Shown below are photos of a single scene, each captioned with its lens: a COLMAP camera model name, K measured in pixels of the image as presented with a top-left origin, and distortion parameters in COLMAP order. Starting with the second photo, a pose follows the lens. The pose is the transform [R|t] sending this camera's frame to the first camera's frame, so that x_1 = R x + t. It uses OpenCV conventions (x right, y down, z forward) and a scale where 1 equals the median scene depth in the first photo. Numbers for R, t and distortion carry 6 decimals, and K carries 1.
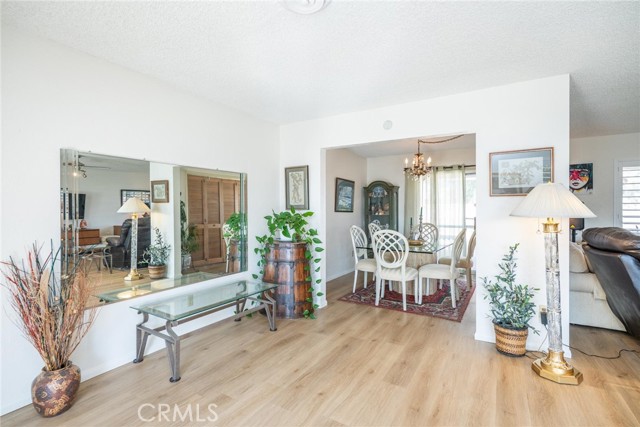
lens RADIAL K [[306.8, 0, 320.7], [0, 306.8, 208.4], [0, 0, 1]] dist [-0.005251, 0.003883]
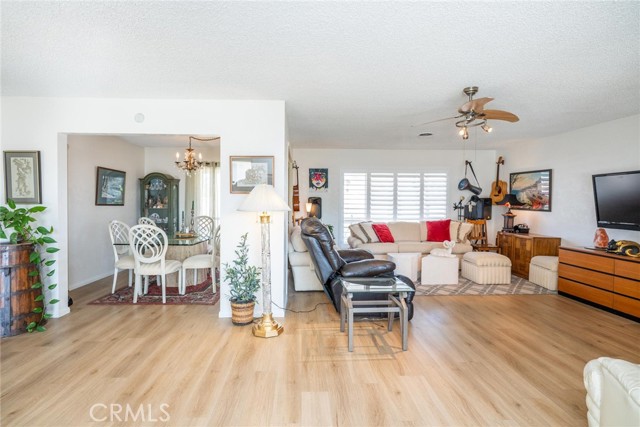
lens RADIAL K [[306.8, 0, 312.3], [0, 306.8, 206.1], [0, 0, 1]] dist [-0.005251, 0.003883]
pose [[0.841100, -0.004019, 0.540864, 0.148461], [-0.006400, 0.999828, 0.017382, -0.010067], [-0.540841, -0.018082, 0.840930, -0.122691]]
